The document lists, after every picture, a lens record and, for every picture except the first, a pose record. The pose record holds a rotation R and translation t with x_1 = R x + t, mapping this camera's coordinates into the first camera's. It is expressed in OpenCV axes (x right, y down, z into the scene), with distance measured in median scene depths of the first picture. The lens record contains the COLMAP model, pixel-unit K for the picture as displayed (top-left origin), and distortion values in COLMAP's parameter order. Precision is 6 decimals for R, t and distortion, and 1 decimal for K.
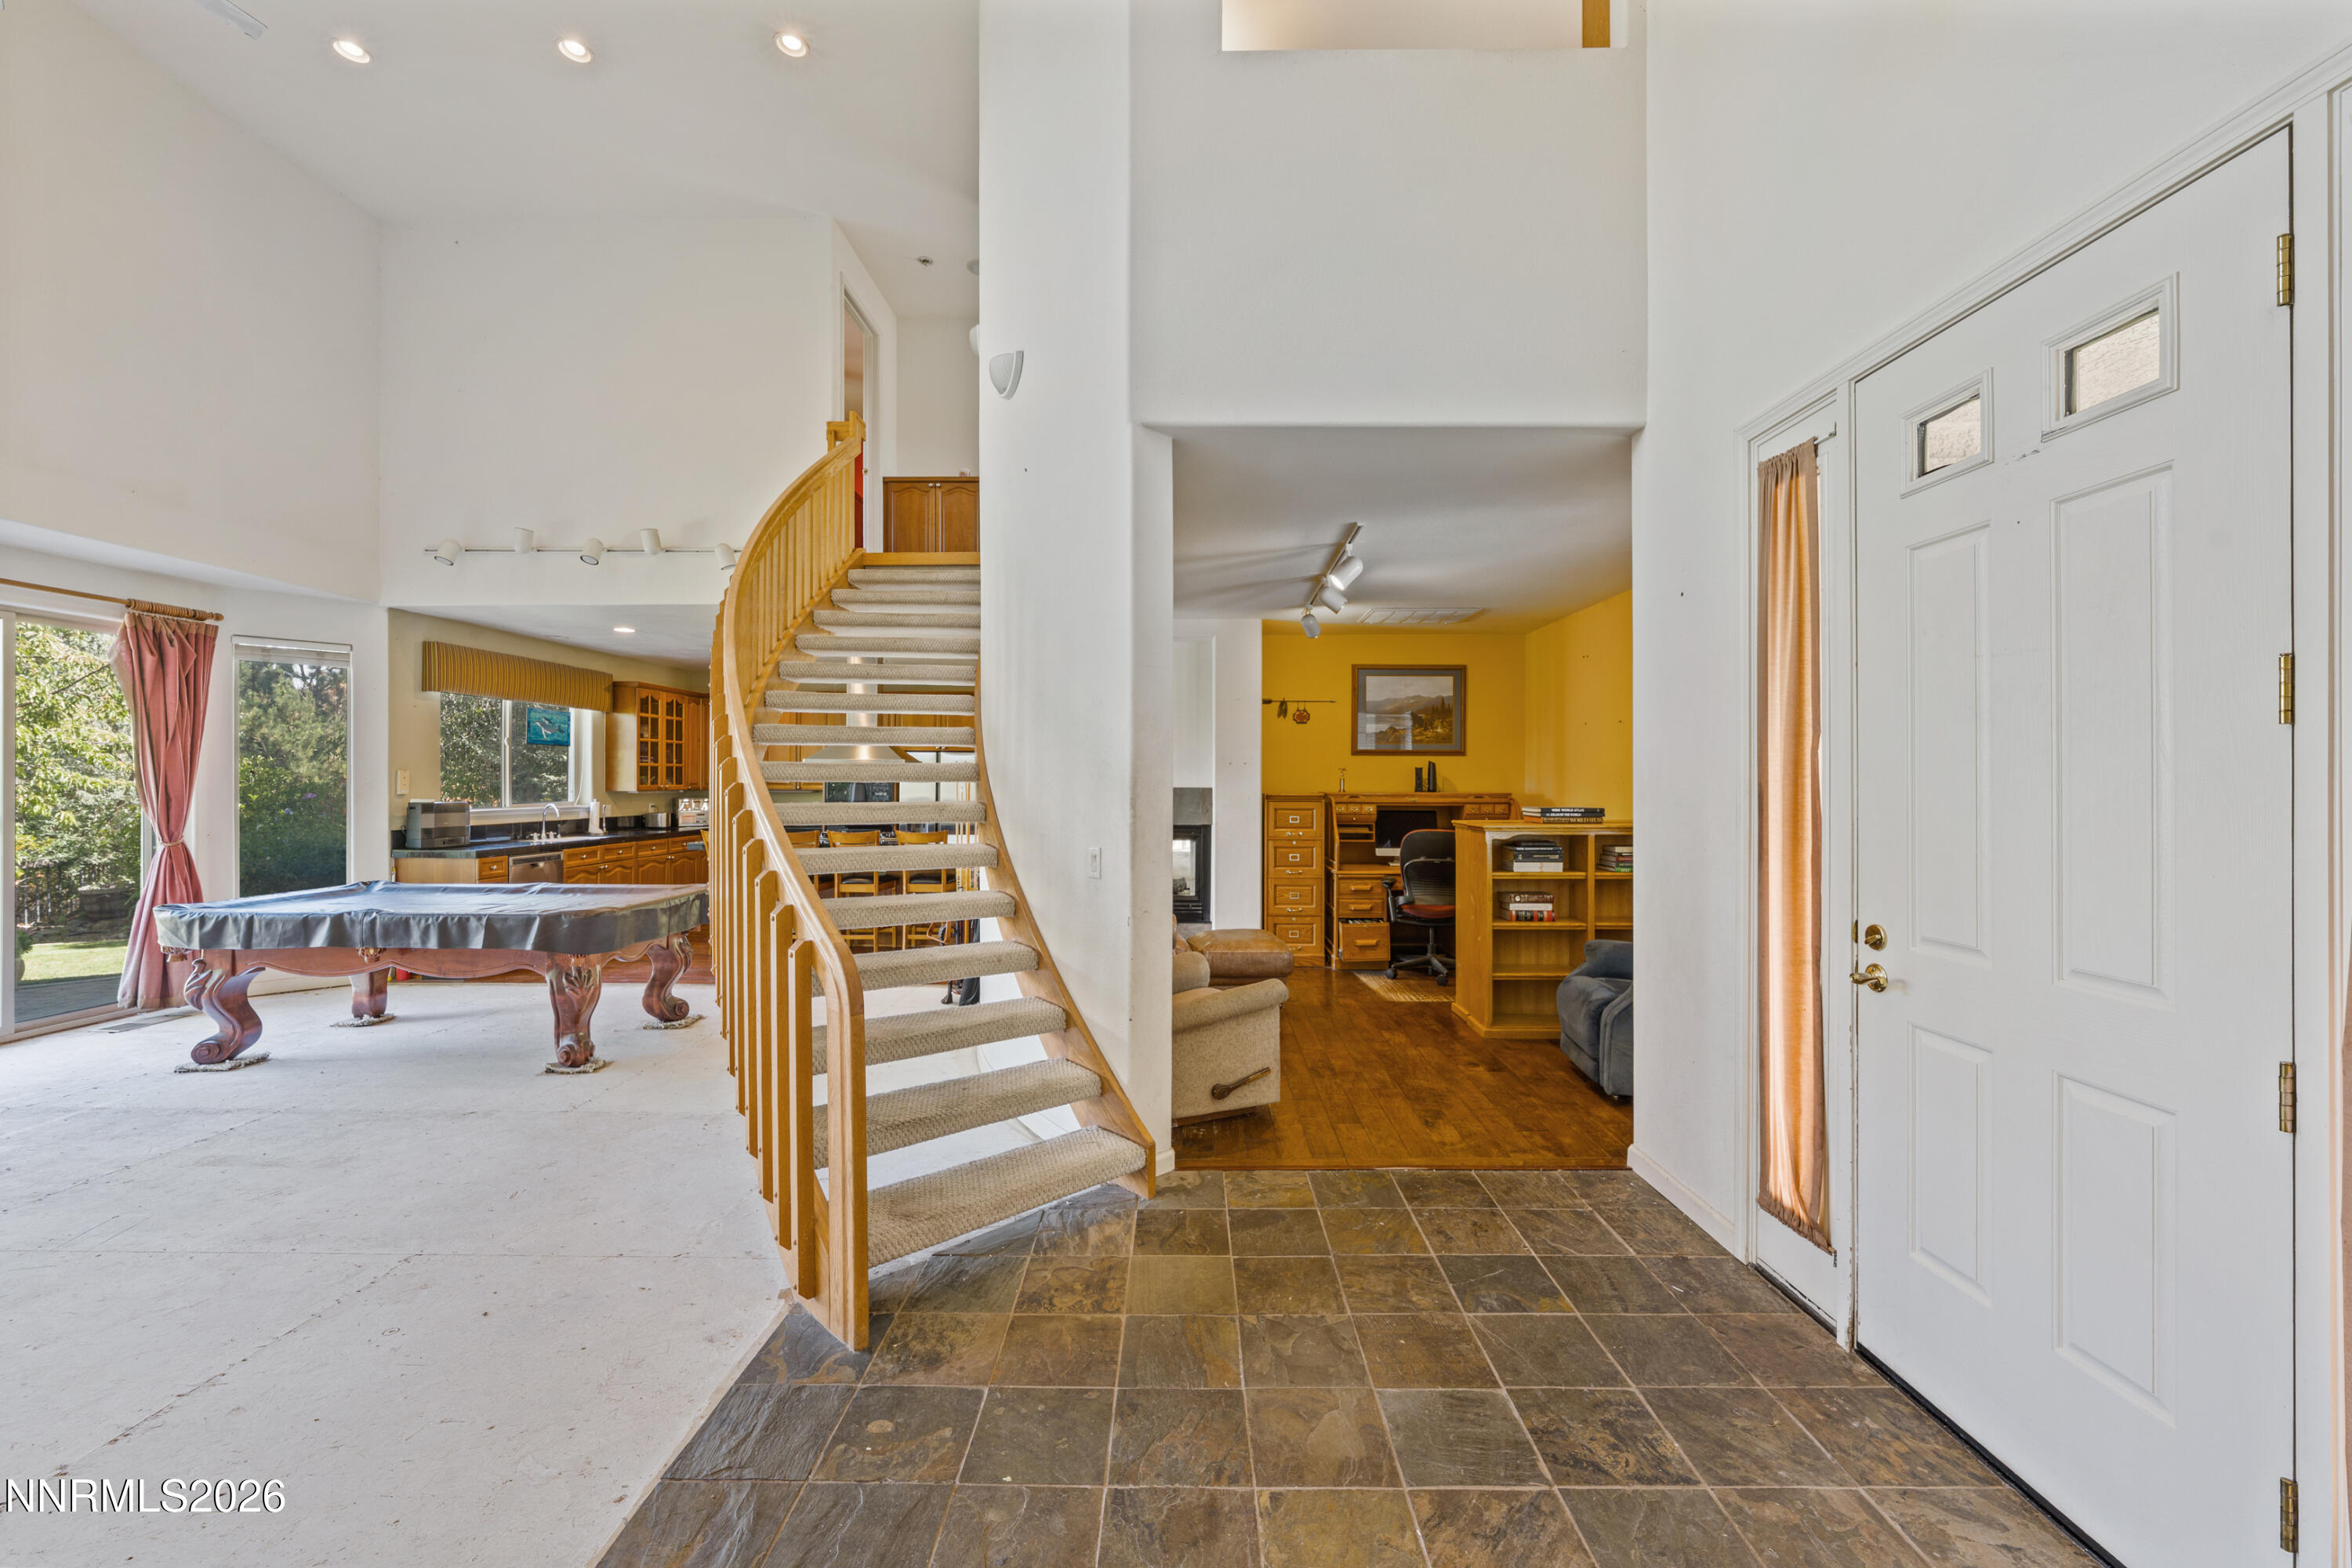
lens RADIAL K [[907.9, 0, 1167.1], [0, 907.9, 783.9], [0, 0, 1]] dist [-0.000933, -0.000058]
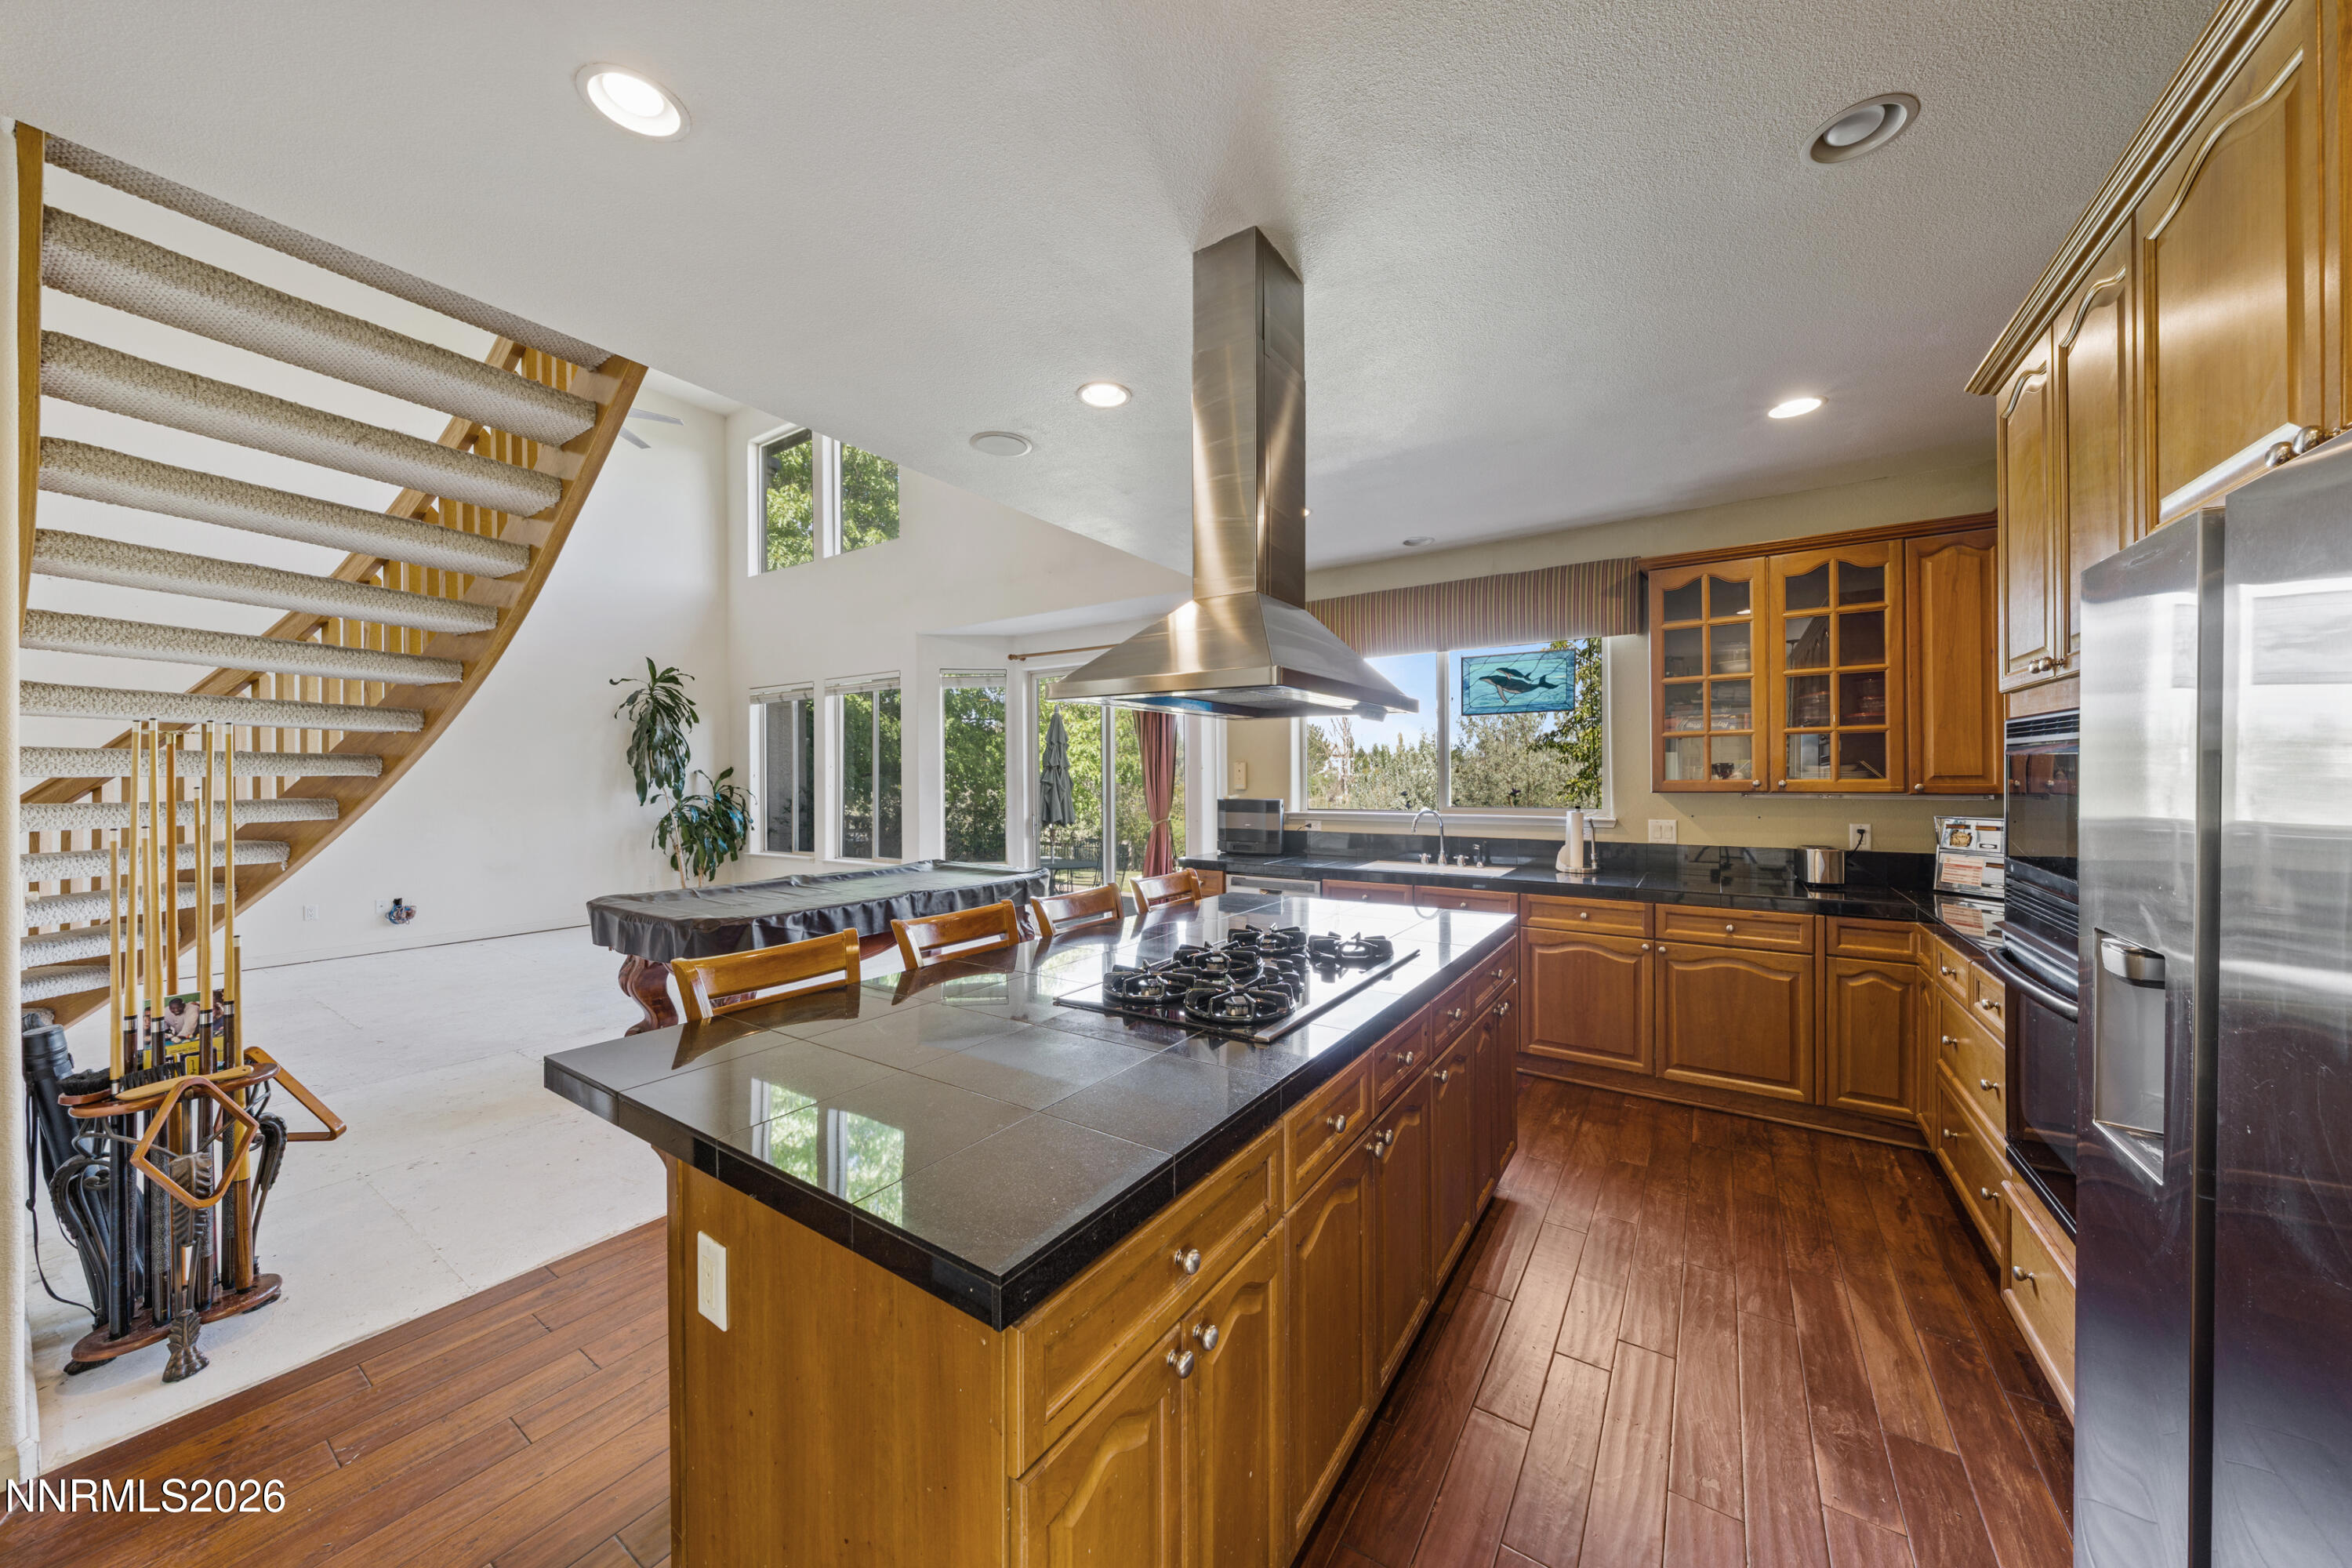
lens RADIAL K [[803.7, 0, 1211.6], [0, 803.7, 781.3], [0, 0, 1]] dist [-0.002883, 0.000278]
pose [[-0.525252, 0.001894, -0.850945, -0.223519], [-0.000441, 0.999997, 0.002498, 0.002802], [0.850947, 0.001687, -0.525249, 1.992823]]
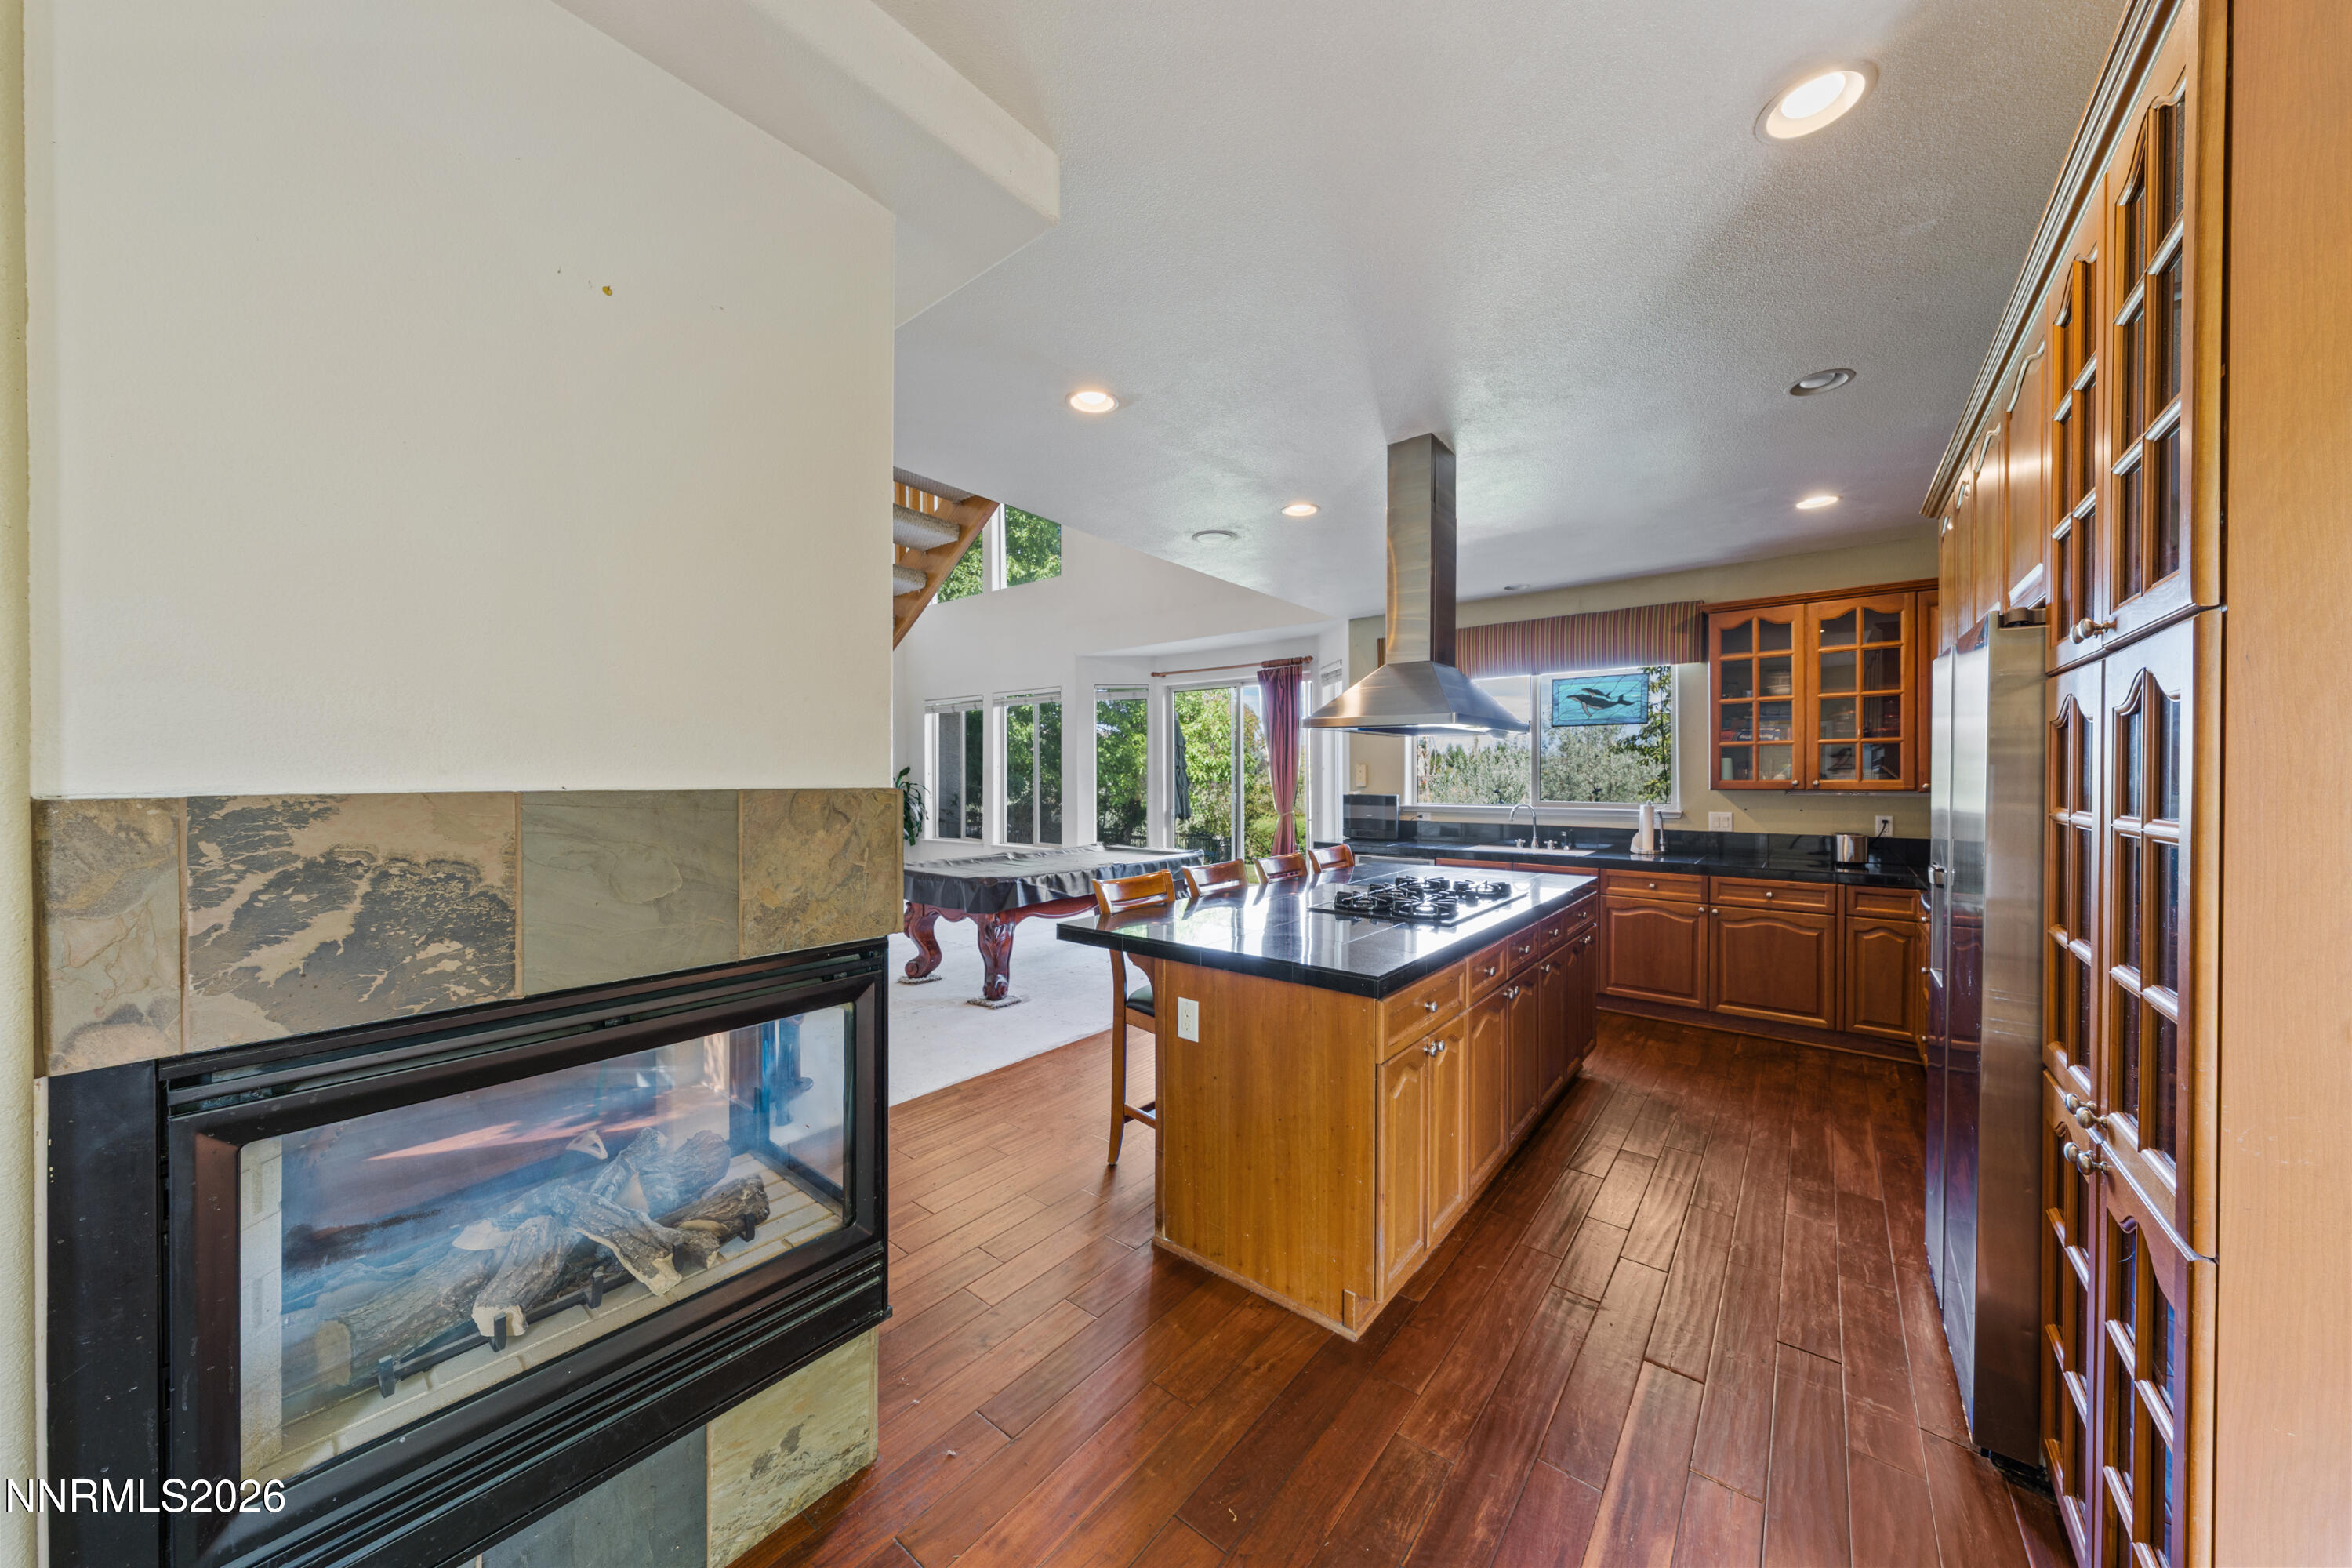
lens RADIAL K [[803.7, 0, 1197.4], [0, 803.7, 785.9], [0, 0, 1]] dist [-0.002883, 0.000278]
pose [[-0.607801, 0.004216, -0.794078, 0.057939], [-0.004679, 0.999950, 0.008890, 0.004698], [0.794076, 0.009119, -0.607751, 2.047491]]
